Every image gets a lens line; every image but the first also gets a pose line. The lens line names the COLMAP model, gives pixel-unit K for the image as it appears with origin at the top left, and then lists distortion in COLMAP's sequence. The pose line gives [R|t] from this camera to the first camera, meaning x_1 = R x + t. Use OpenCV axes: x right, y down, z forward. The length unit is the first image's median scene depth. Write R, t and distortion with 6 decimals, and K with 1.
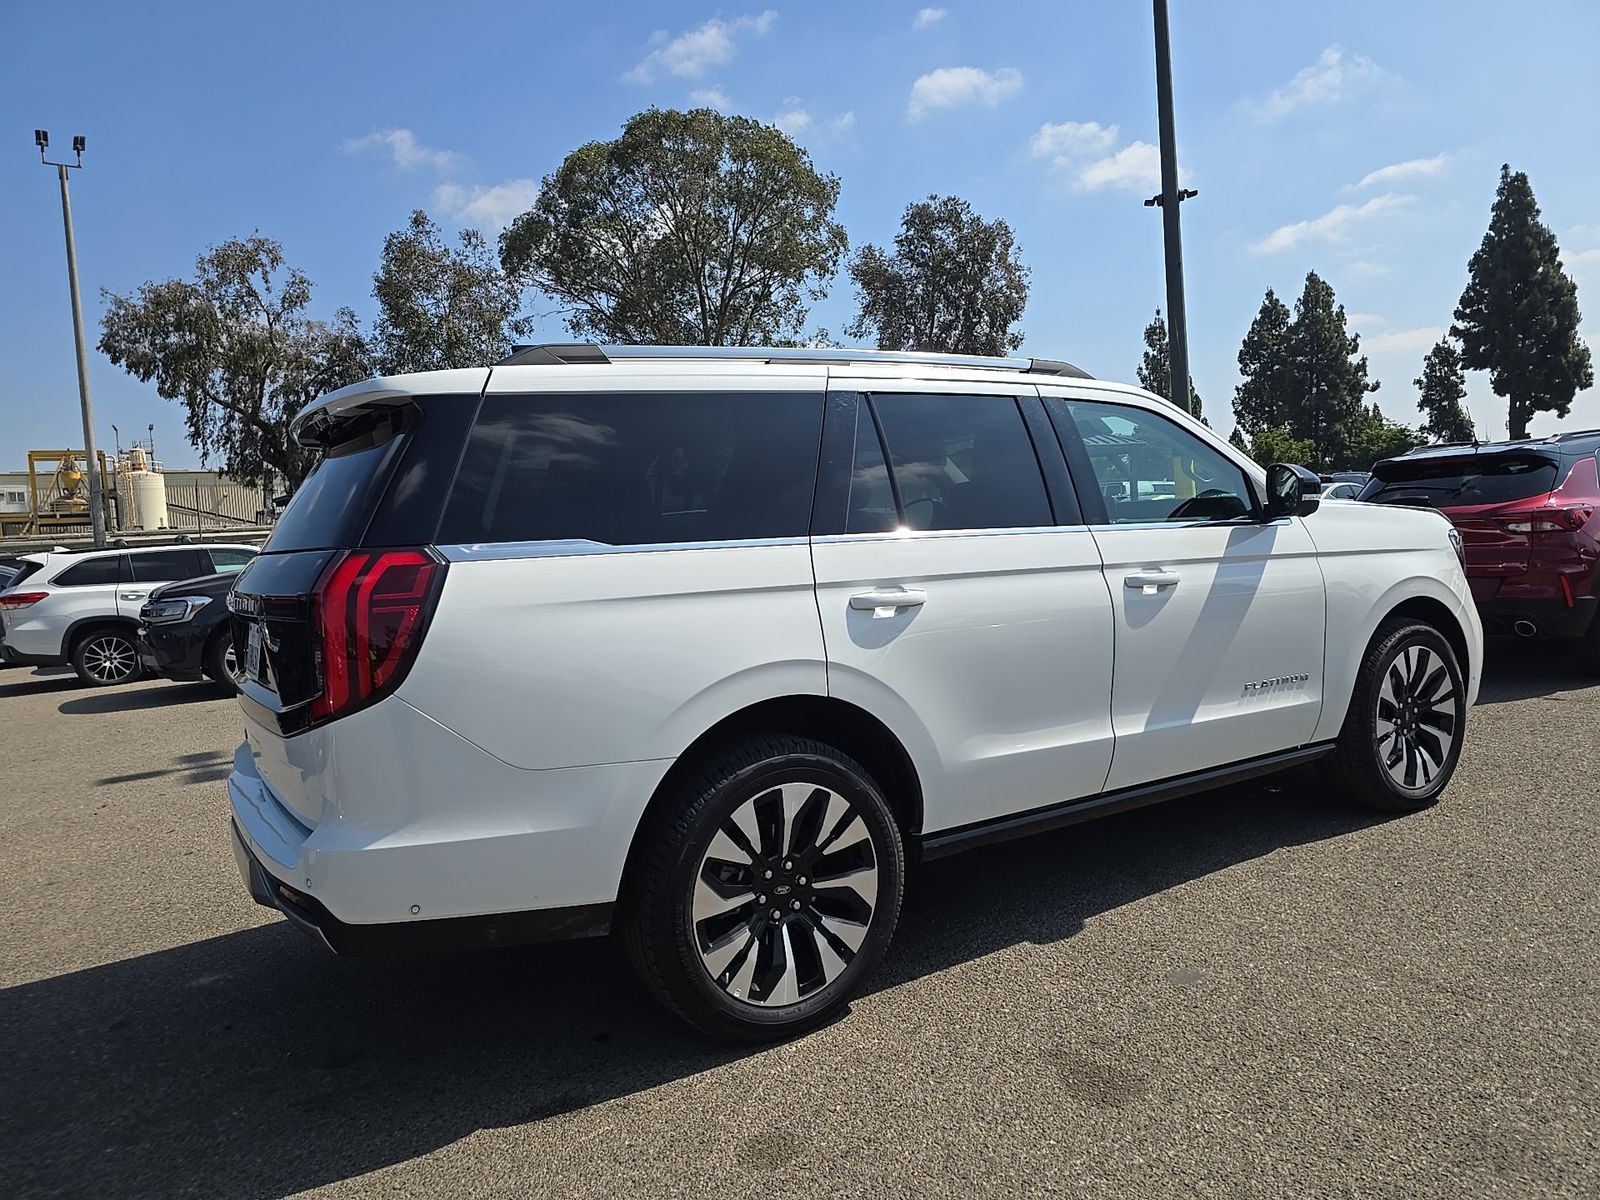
lens RADIAL K [[1041.9, 0, 803.0], [0, 1041.9, 603.9], [0, 0, 1]] dist [0.053570, -0.056982]
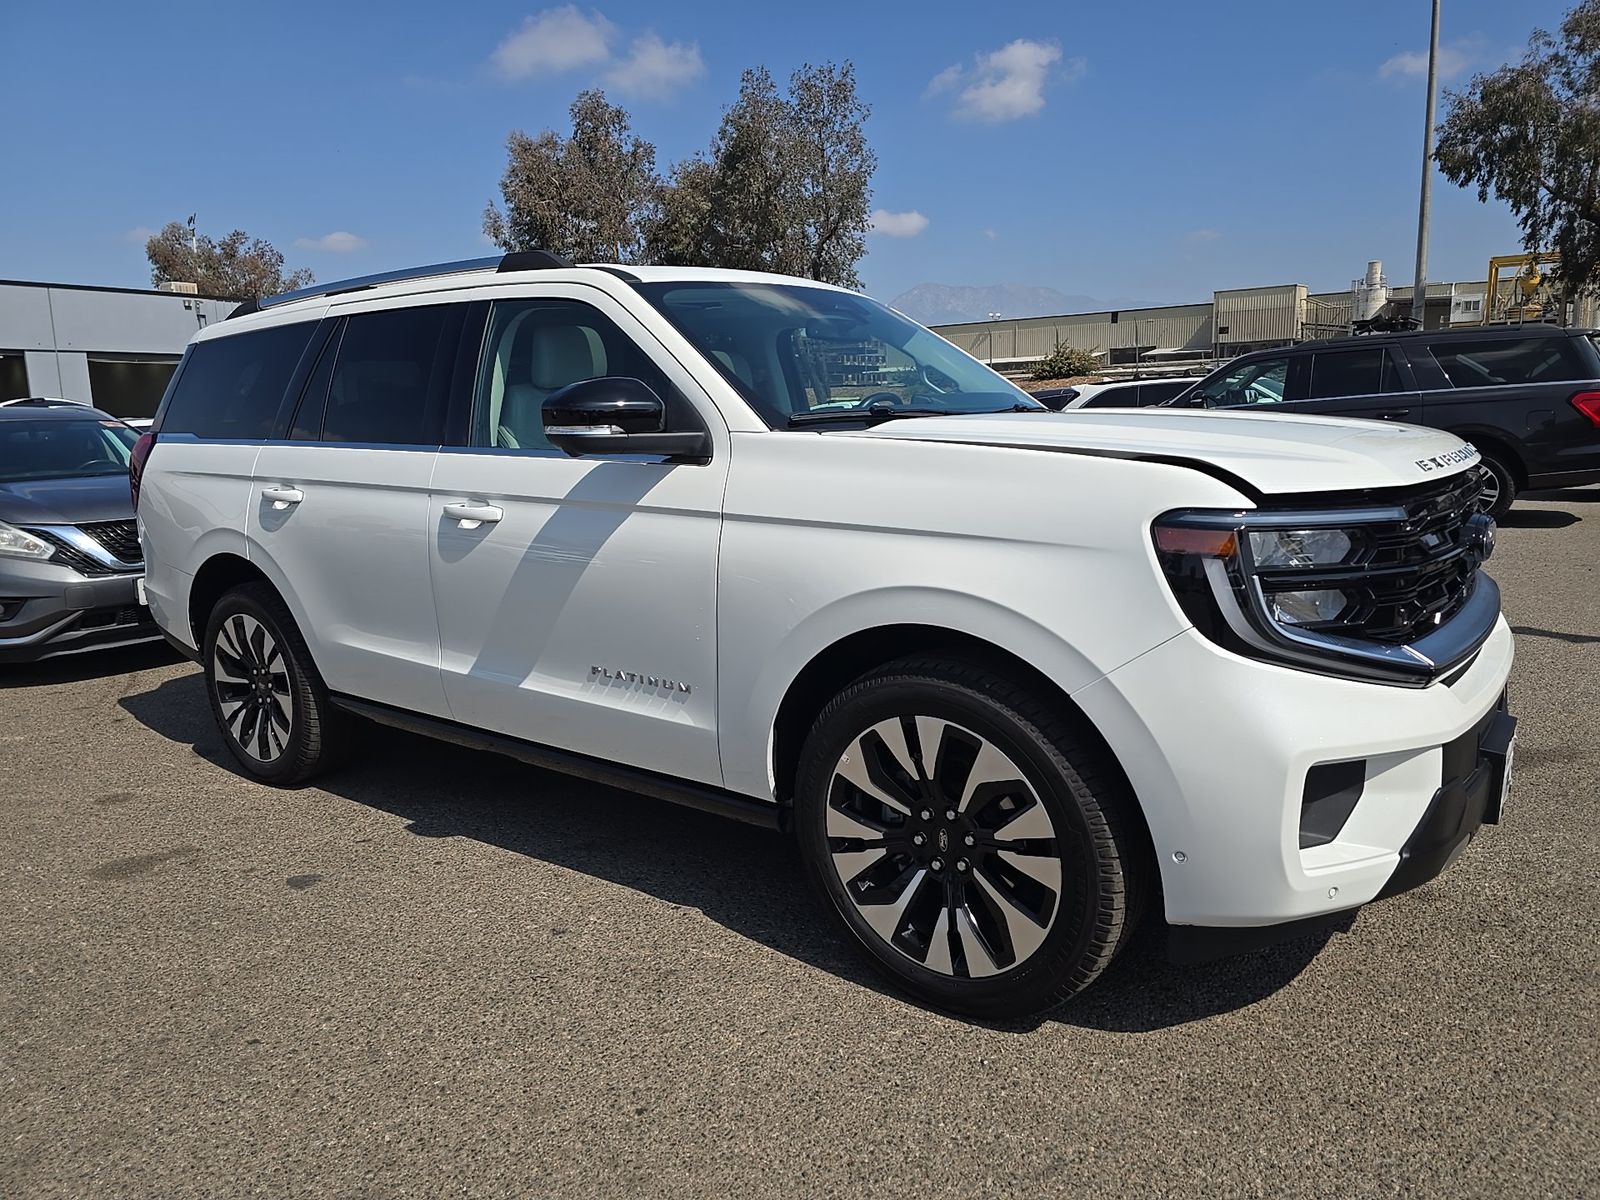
lens RADIAL K [[1041.9, 0, 803.0], [0, 1041.9, 603.9], [0, 0, 1]] dist [0.053570, -0.056982]
pose [[0.375051, 0.214027, -0.901958, 1.036053], [-0.051453, 0.976288, 0.210270, -0.123015], [0.925575, -0.032454, 0.377171, 0.763880]]
